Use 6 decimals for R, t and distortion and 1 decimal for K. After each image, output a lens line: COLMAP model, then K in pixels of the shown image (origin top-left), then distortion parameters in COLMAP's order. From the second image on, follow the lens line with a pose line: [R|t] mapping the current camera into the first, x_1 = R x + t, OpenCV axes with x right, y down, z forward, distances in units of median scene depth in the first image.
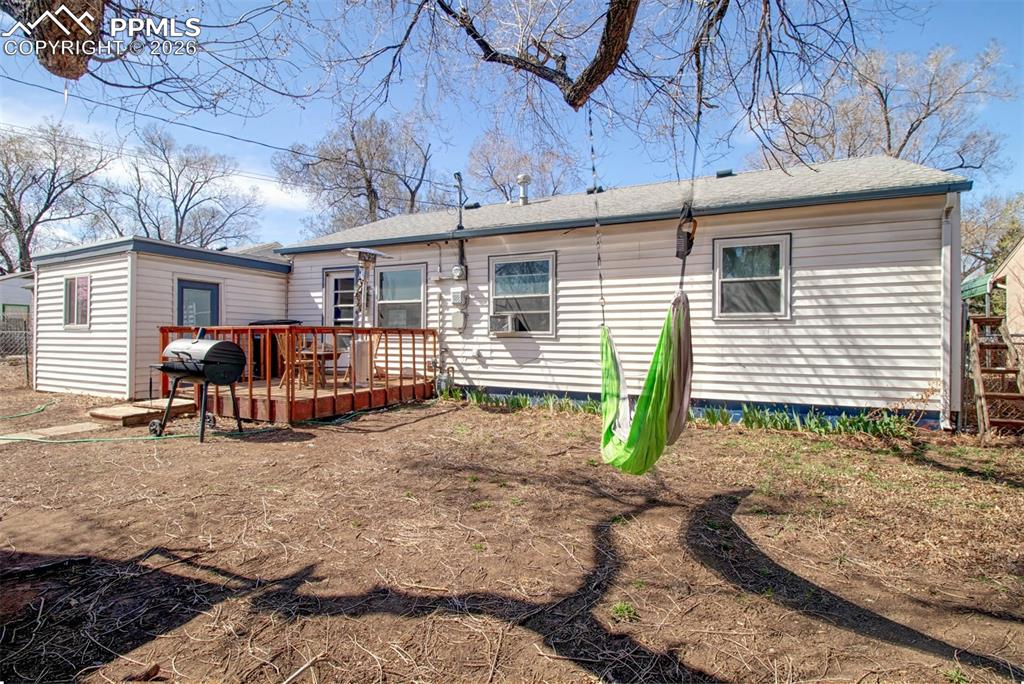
lens RADIAL K [[477.0, 0, 519.1], [0, 477.0, 330.4], [0, 0, 1]] dist [-0.003559, -0.010040]
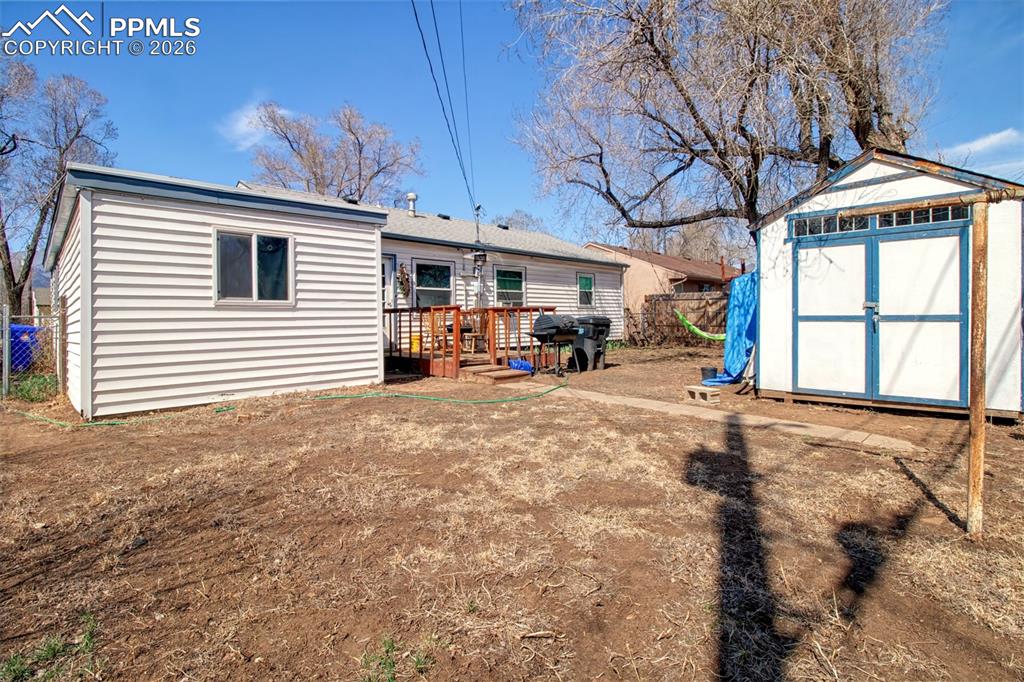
lens RADIAL K [[477.0, 0, 519.1], [0, 477.0, 329.4], [0, 0, 1]] dist [-0.003559, -0.010040]
pose [[0.328435, -0.030397, 0.944037, -1.460883], [0.008789, 0.999537, 0.029127, 0.015068], [-0.944486, -0.001269, 0.328550, 0.377807]]
